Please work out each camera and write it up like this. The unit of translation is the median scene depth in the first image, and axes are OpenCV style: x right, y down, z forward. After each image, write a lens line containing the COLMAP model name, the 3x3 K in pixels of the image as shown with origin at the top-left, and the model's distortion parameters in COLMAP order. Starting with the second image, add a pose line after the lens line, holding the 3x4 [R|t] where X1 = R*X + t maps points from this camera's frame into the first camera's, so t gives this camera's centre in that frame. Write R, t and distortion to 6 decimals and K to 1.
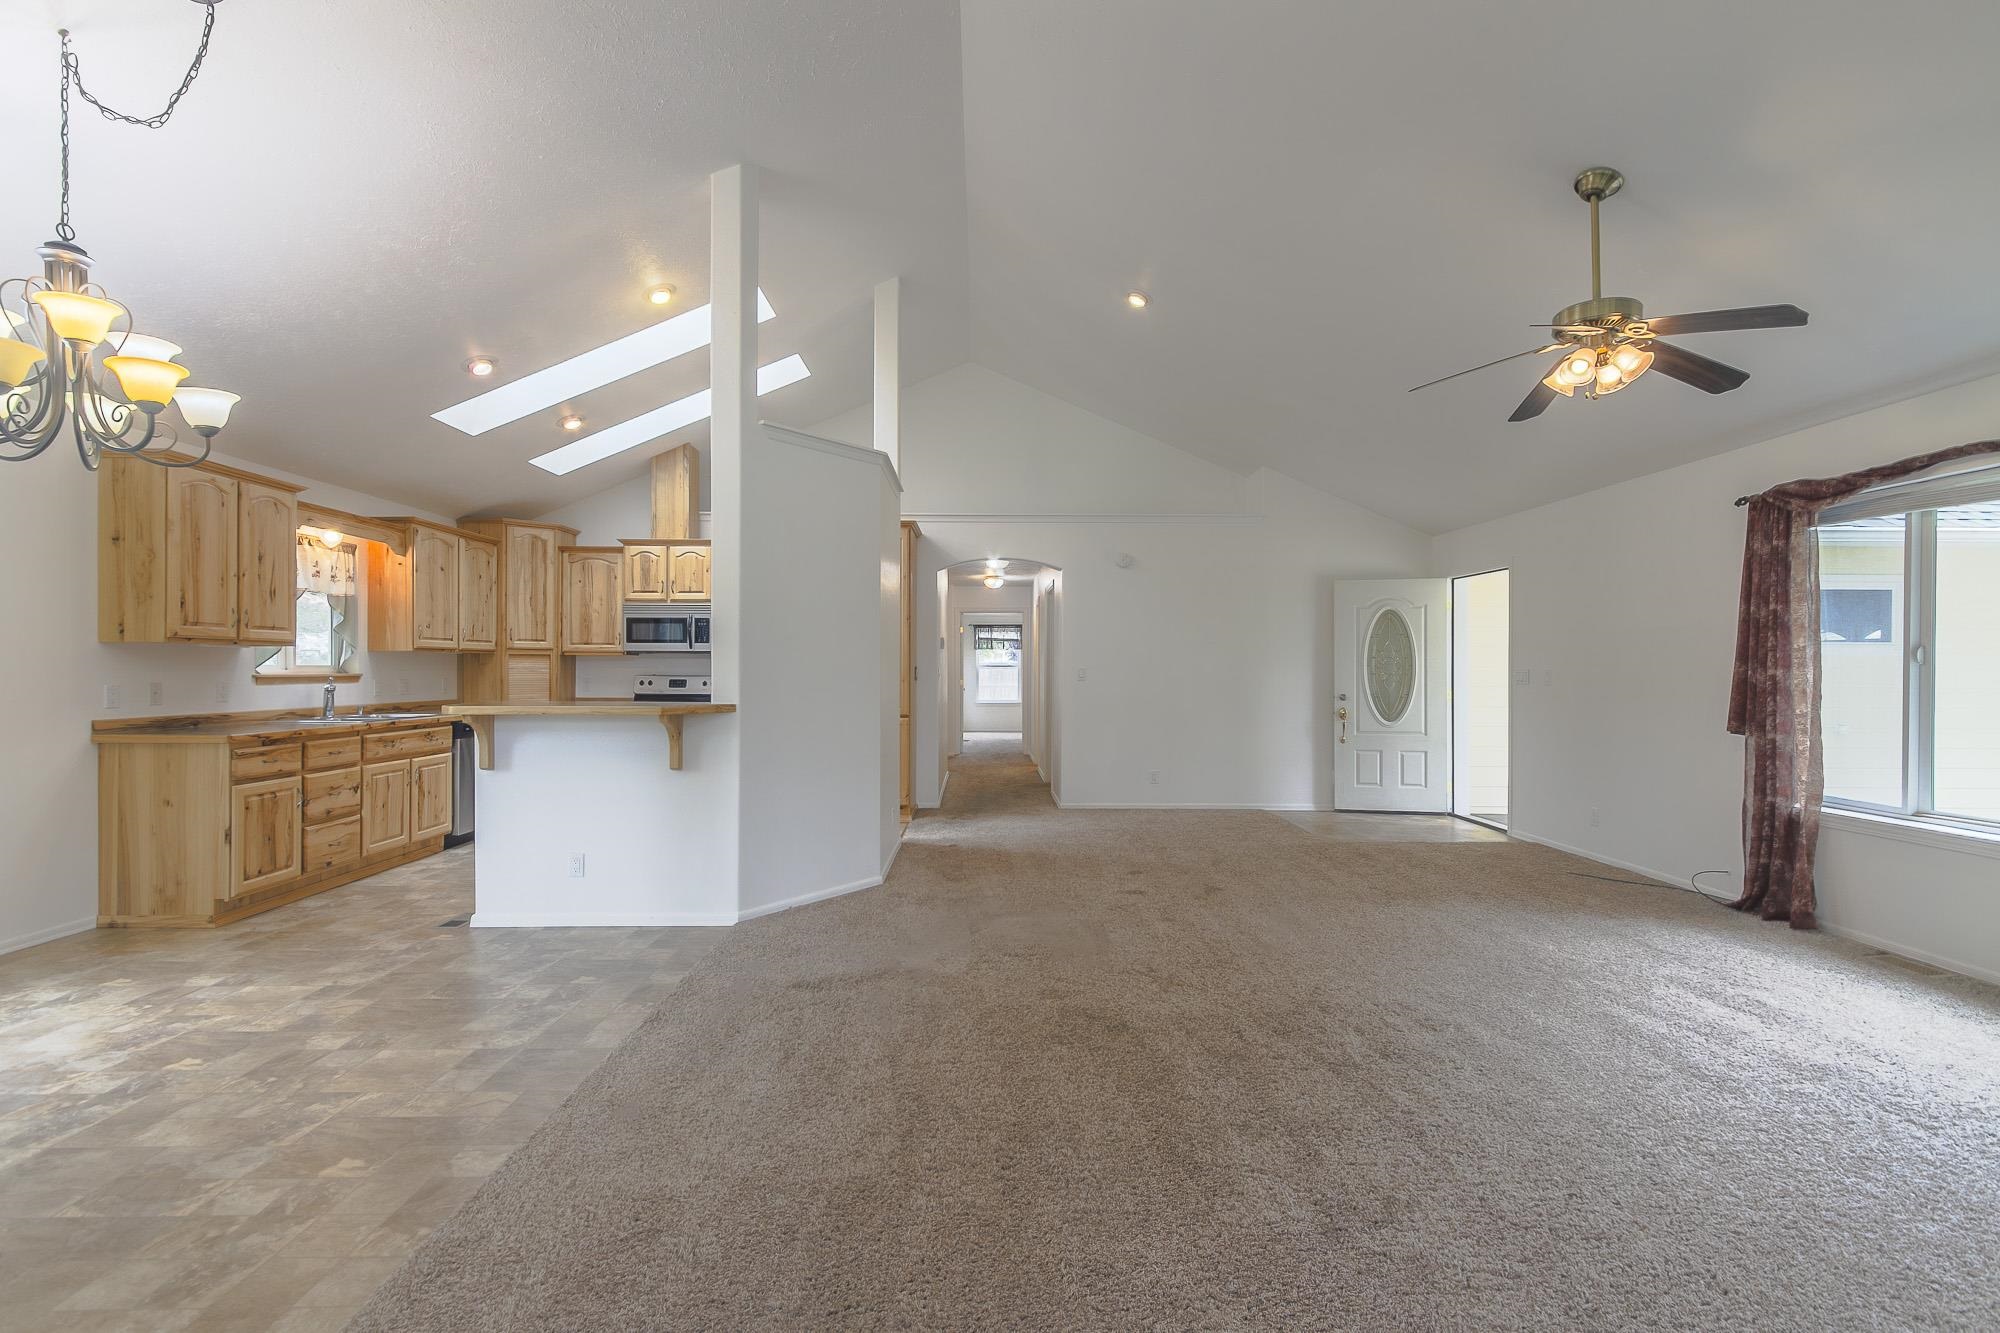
lens RADIAL K [[919.6, 0, 996.7], [0, 919.6, 670.5], [0, 0, 1]] dist [0.012280, -0.004015]
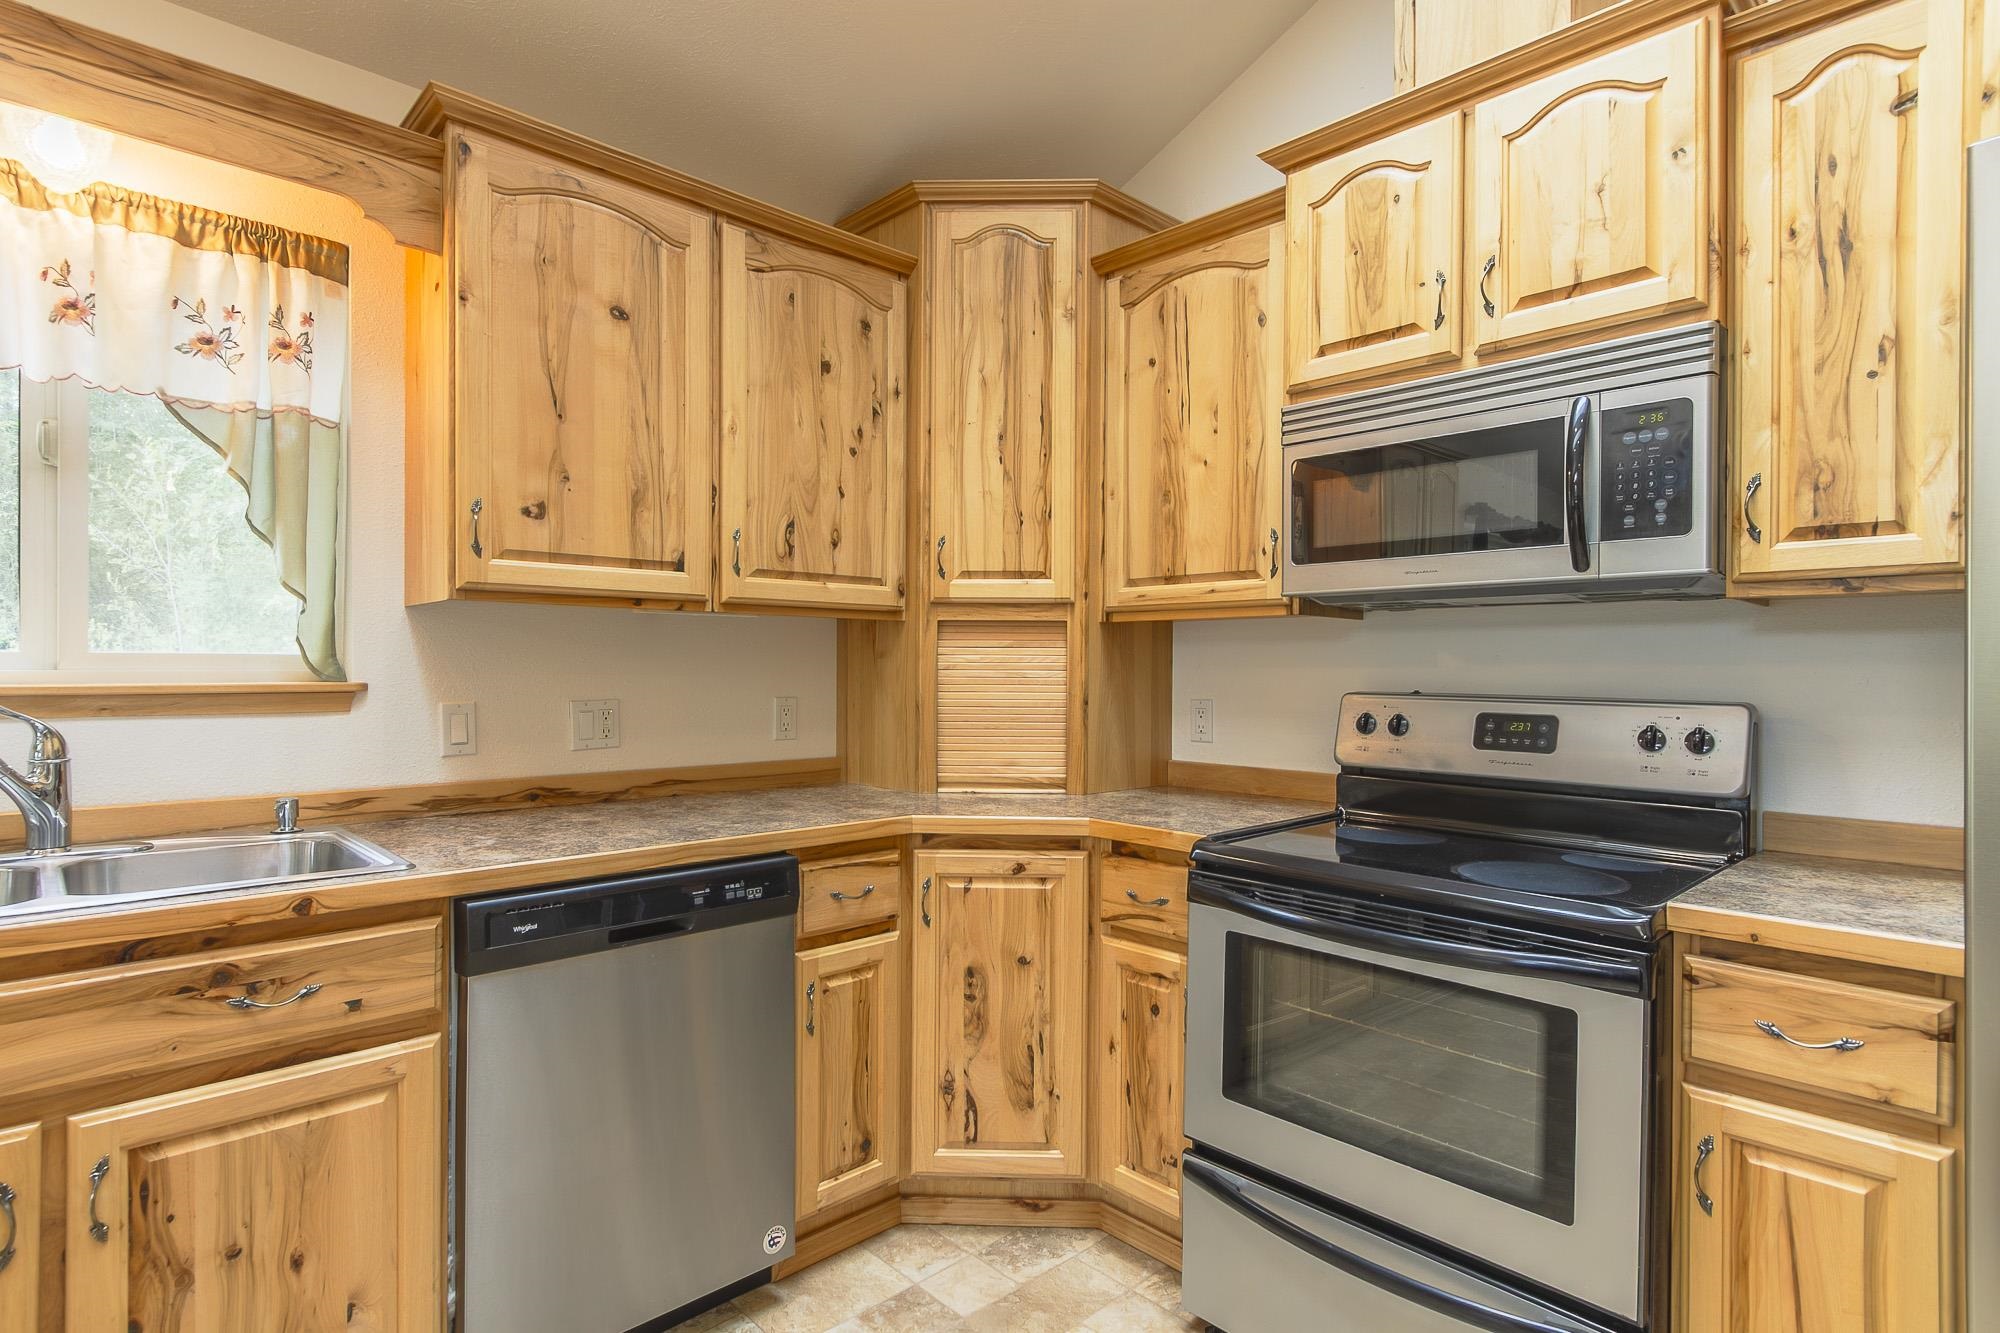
lens RADIAL K [[1022.2, 0, 979.4], [0, 1022.2, 668.5], [0, 0, 1]] dist [0.000467, -0.000791]
pose [[0.673054, 0.000458, -0.739593, -0.355031], [-0.003297, 0.999992, -0.002381, -0.001324], [0.739586, 0.004041, 0.673050, 1.046314]]
